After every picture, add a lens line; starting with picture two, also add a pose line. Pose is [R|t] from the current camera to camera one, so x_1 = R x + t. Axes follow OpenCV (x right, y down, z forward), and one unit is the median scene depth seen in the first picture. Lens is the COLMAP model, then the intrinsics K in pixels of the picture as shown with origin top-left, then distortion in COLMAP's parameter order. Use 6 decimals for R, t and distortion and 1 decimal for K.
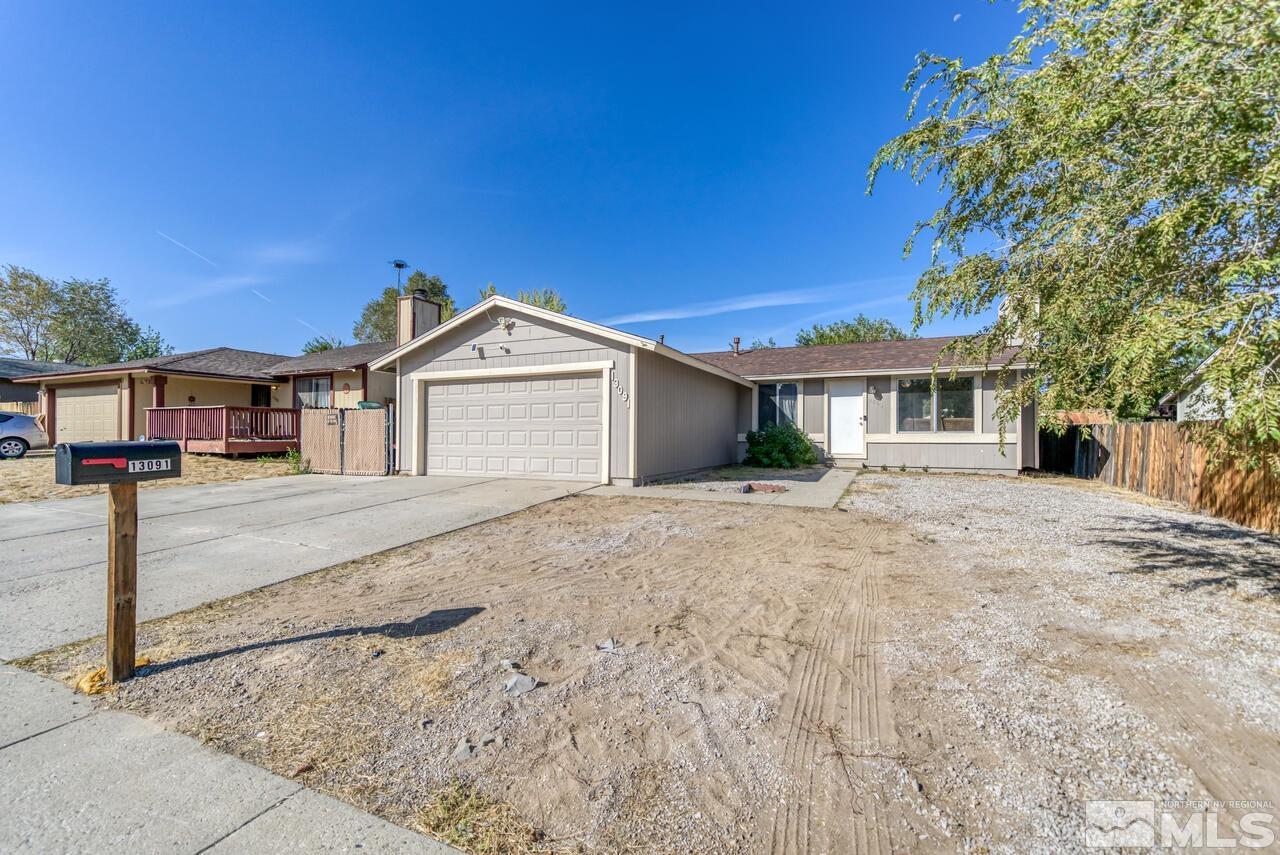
lens RADIAL K [[518.5, 0, 637.6], [0, 518.5, 430.8], [0, 0, 1]] dist [0.011208, 0.000169]
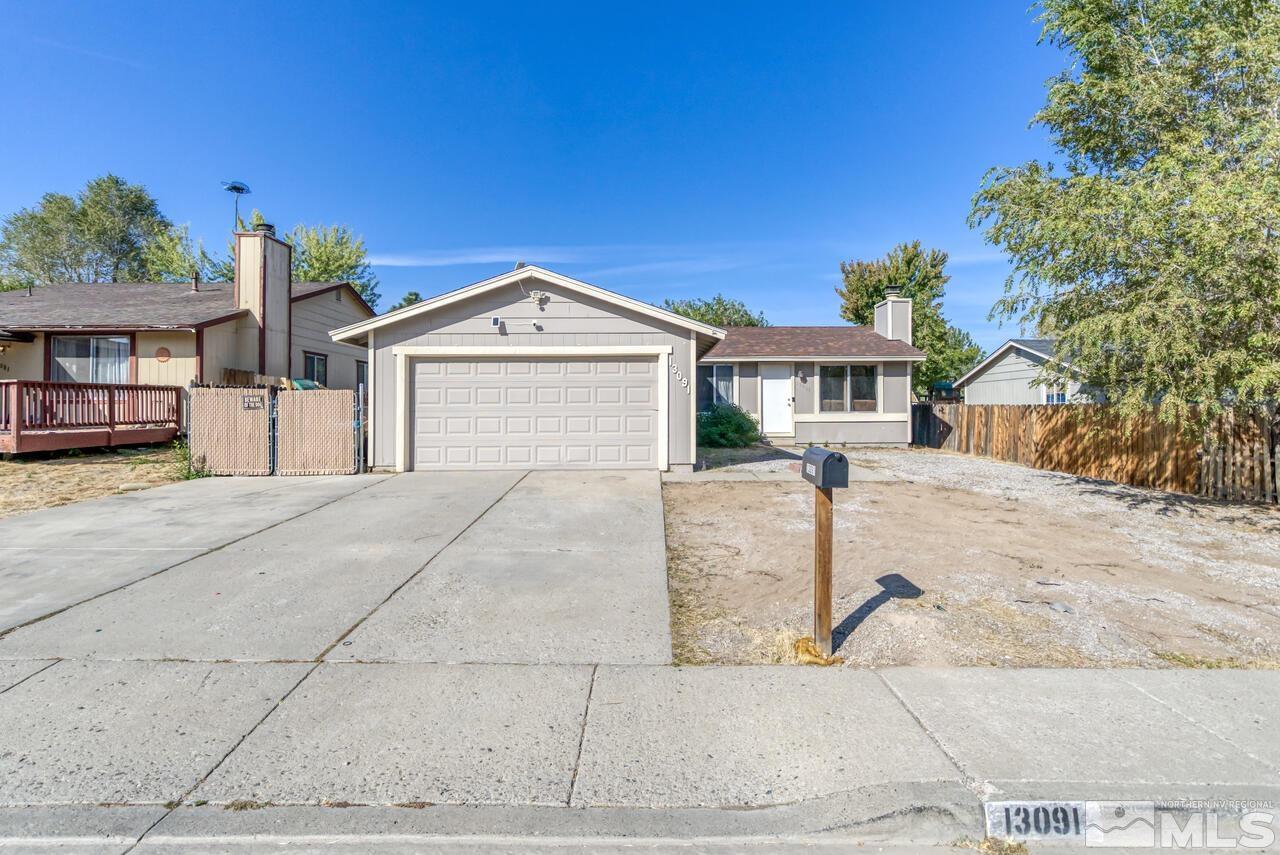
lens RADIAL K [[592.2, 0, 640.7], [0, 592.2, 415.0], [0, 0, 1]] dist [0.002933, -0.000053]
pose [[0.912049, -0.009795, 0.409965, -0.433455], [0.002405, 0.999825, 0.018537, -0.018730], [-0.410075, -0.015921, 0.911913, -0.005578]]
